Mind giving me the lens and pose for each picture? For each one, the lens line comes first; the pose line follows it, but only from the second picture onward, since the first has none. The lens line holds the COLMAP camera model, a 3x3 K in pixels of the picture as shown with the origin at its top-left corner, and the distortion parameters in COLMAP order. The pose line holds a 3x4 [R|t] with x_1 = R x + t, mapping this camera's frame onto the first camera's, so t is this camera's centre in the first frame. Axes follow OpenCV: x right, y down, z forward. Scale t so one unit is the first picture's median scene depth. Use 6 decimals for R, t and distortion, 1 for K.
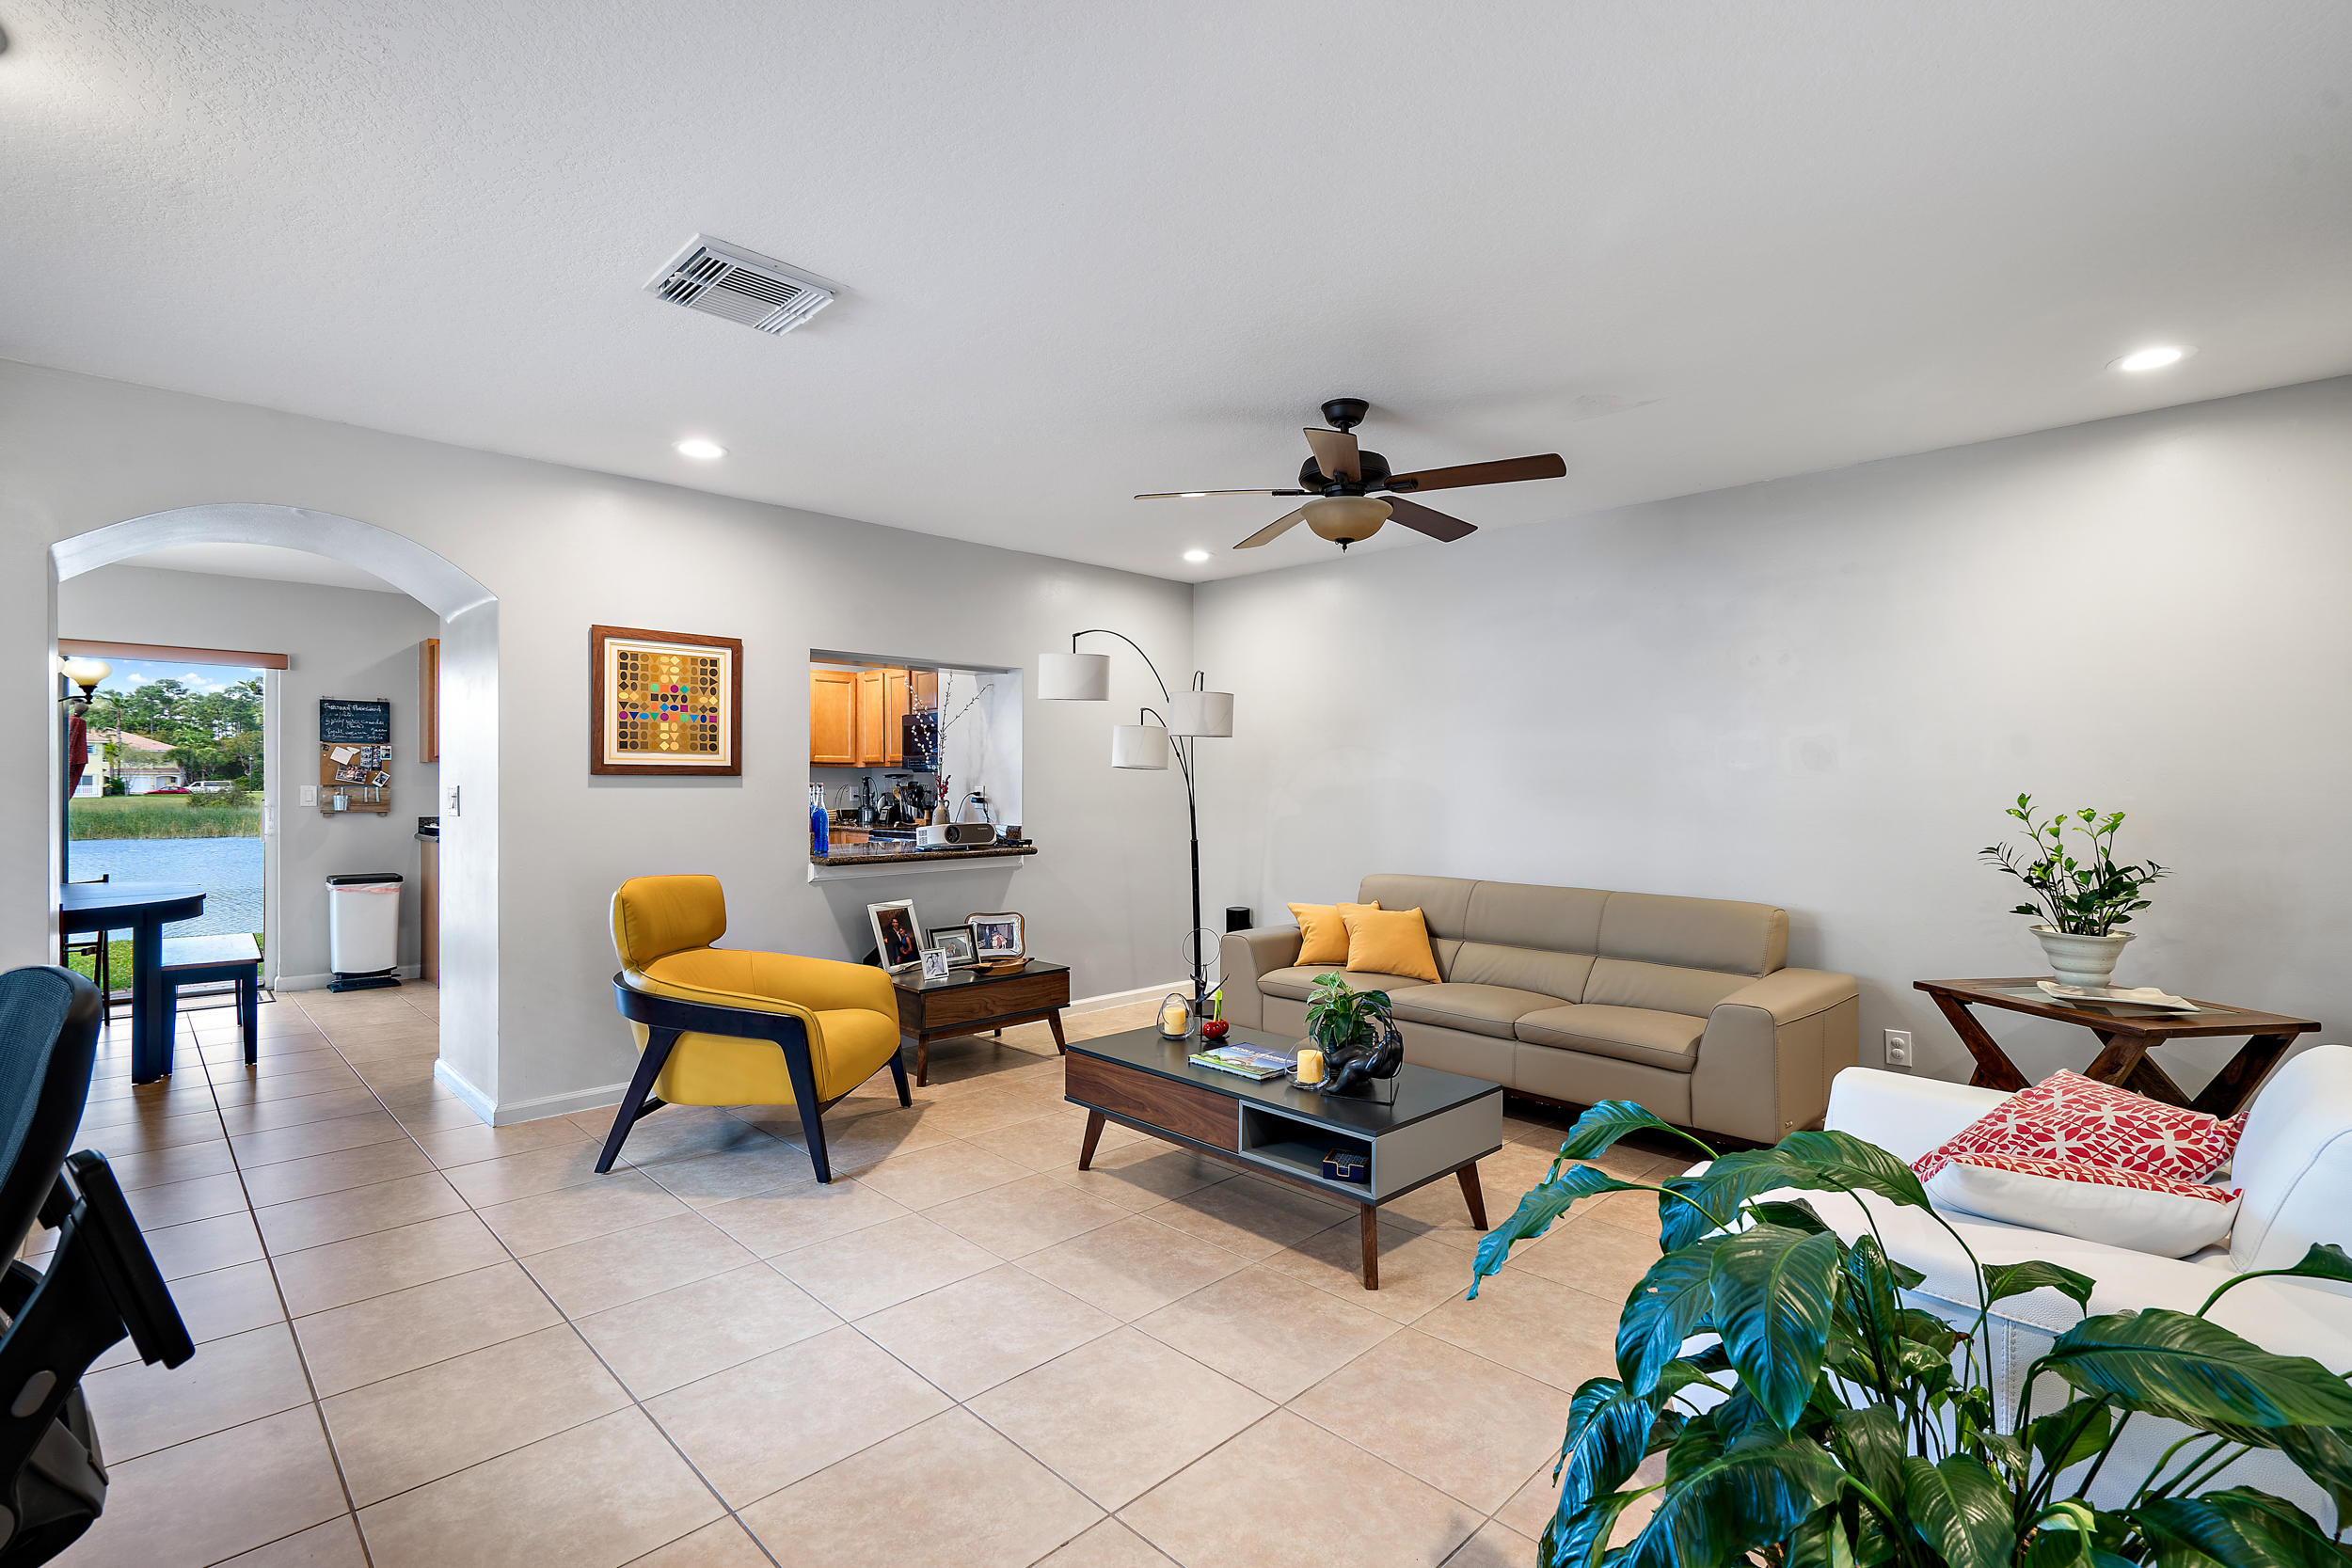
lens RADIAL K [[1072.3, 0, 1176.3], [0, 1072.3, 793.6], [0, 0, 1]] dist [-0.000559, -0.000034]
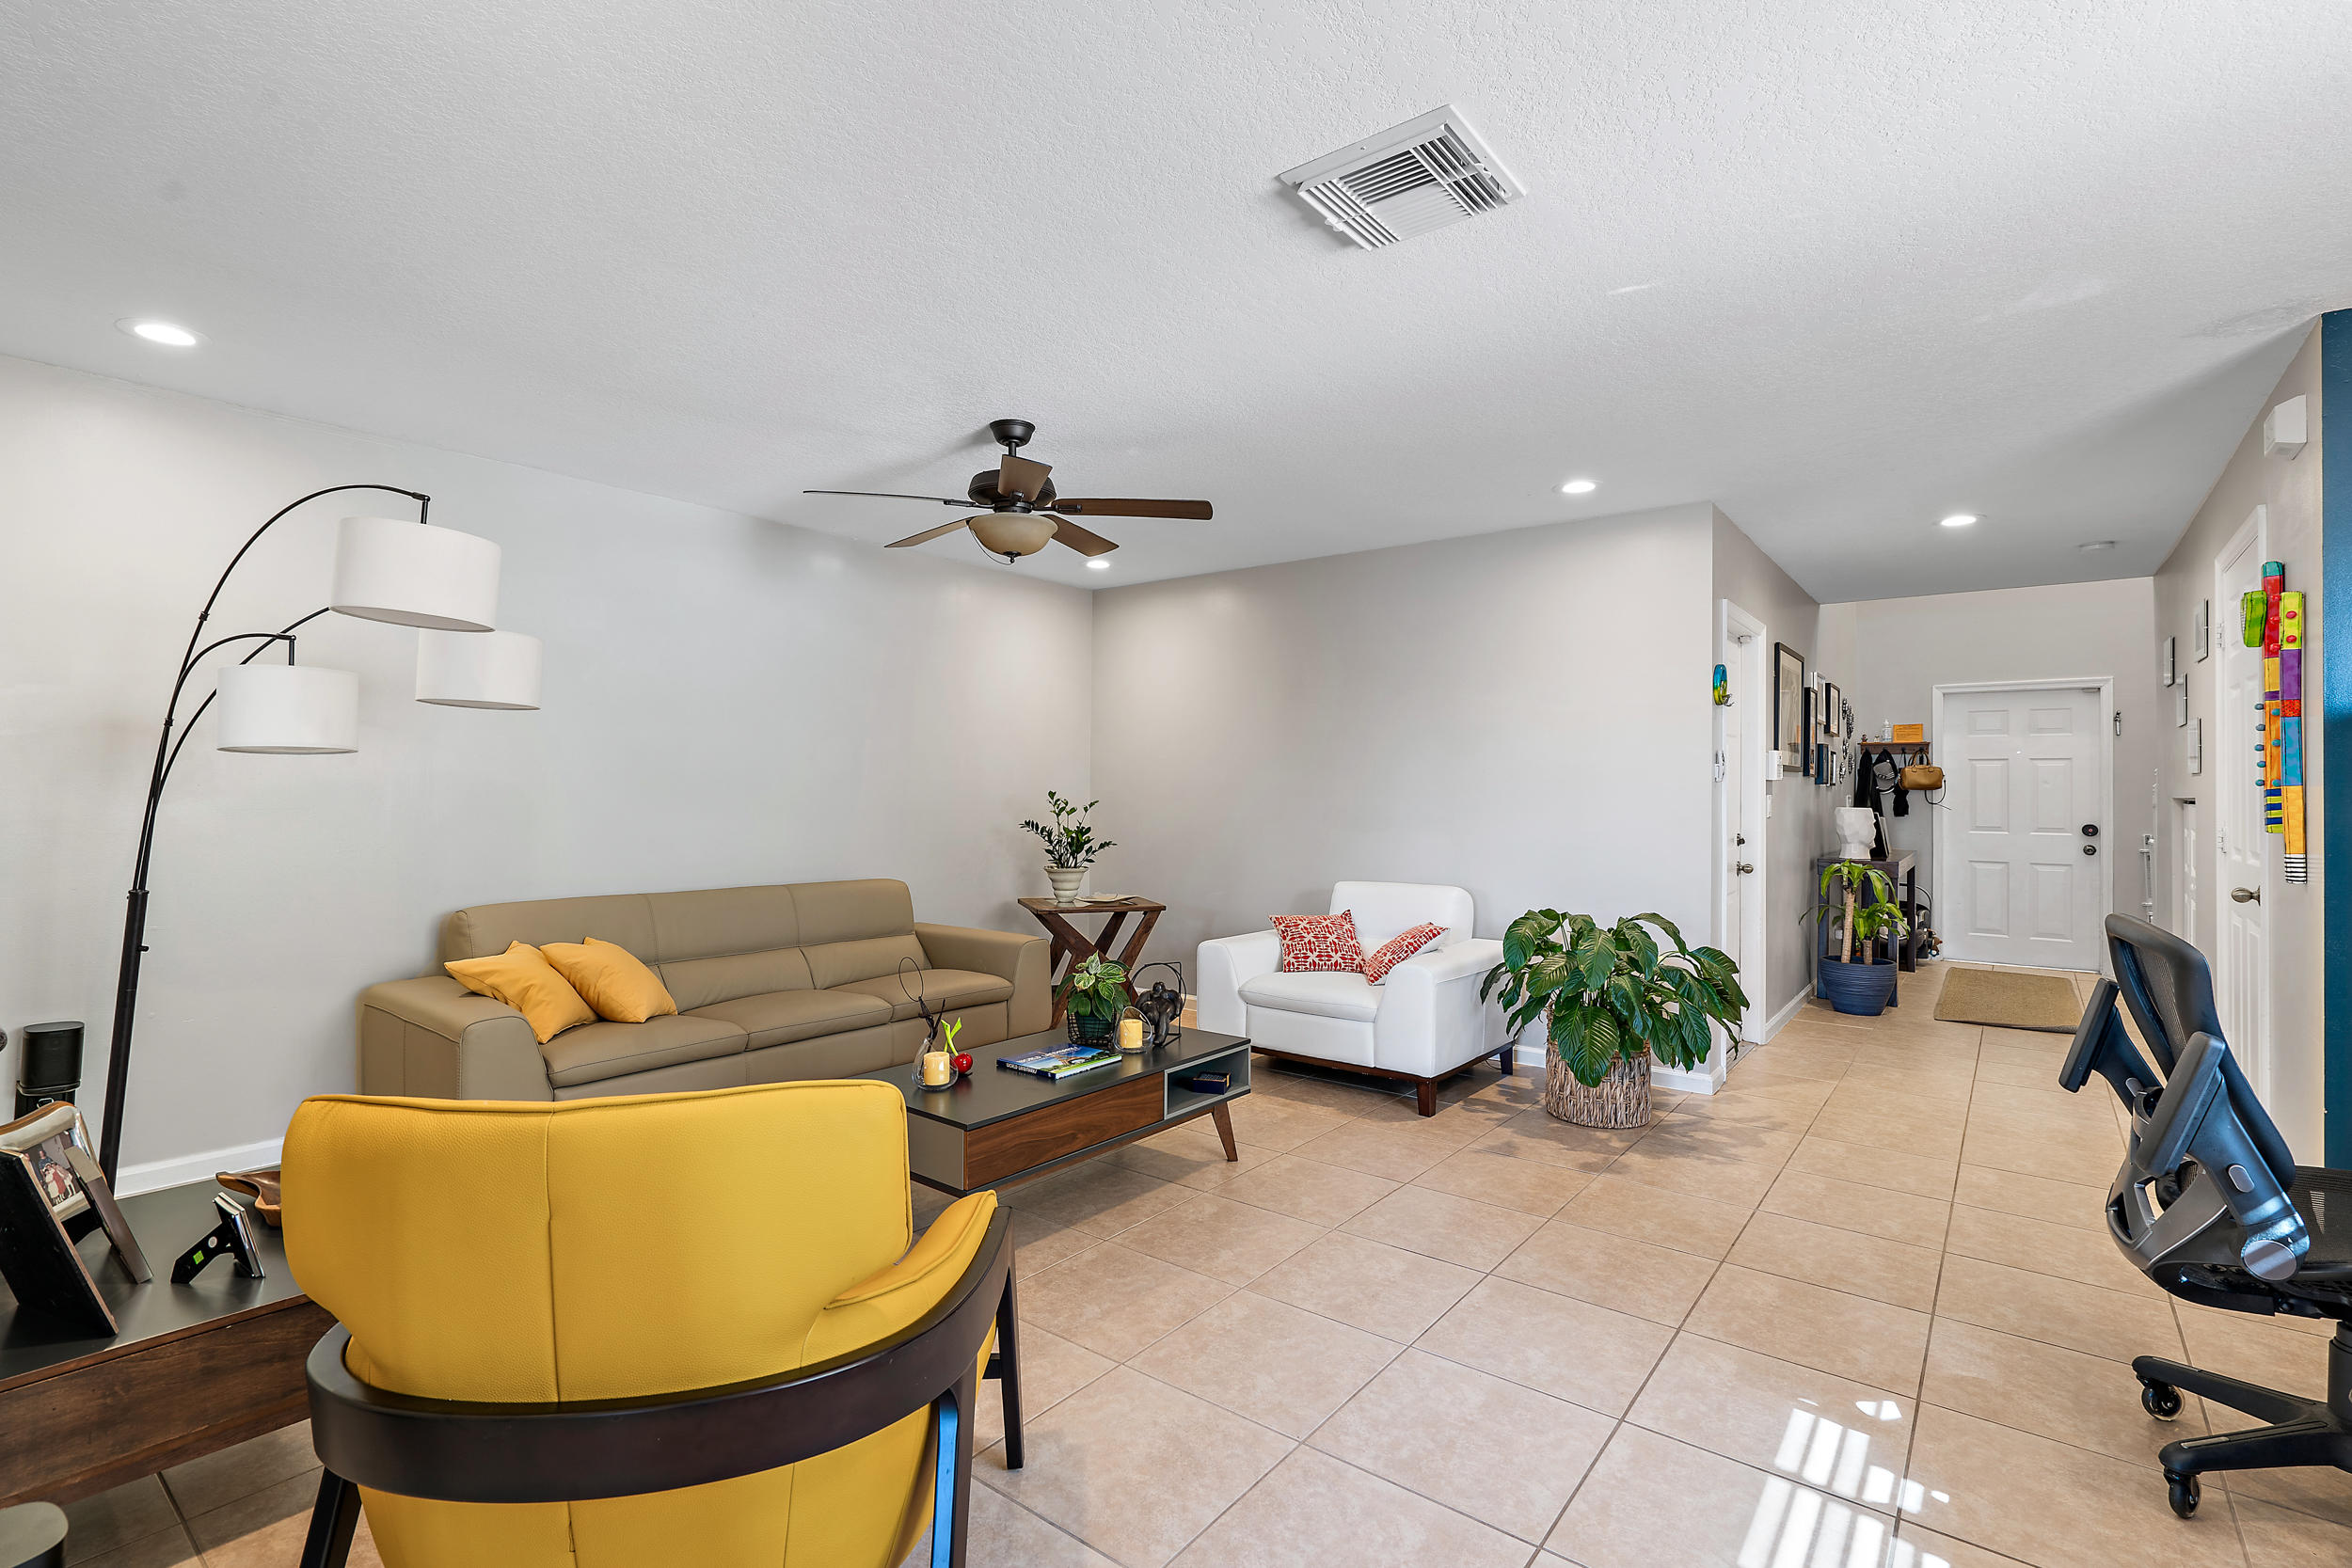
lens RADIAL K [[1072.3, 0, 1175.5], [0, 1072.3, 782.7], [0, 0, 1]] dist [-0.000559, -0.000034]
pose [[-0.133808, 0.011531, 0.990940, -1.101217], [-0.005486, 0.999908, -0.012377, -0.001496], [-0.990992, -0.007093, -0.133732, 1.189952]]
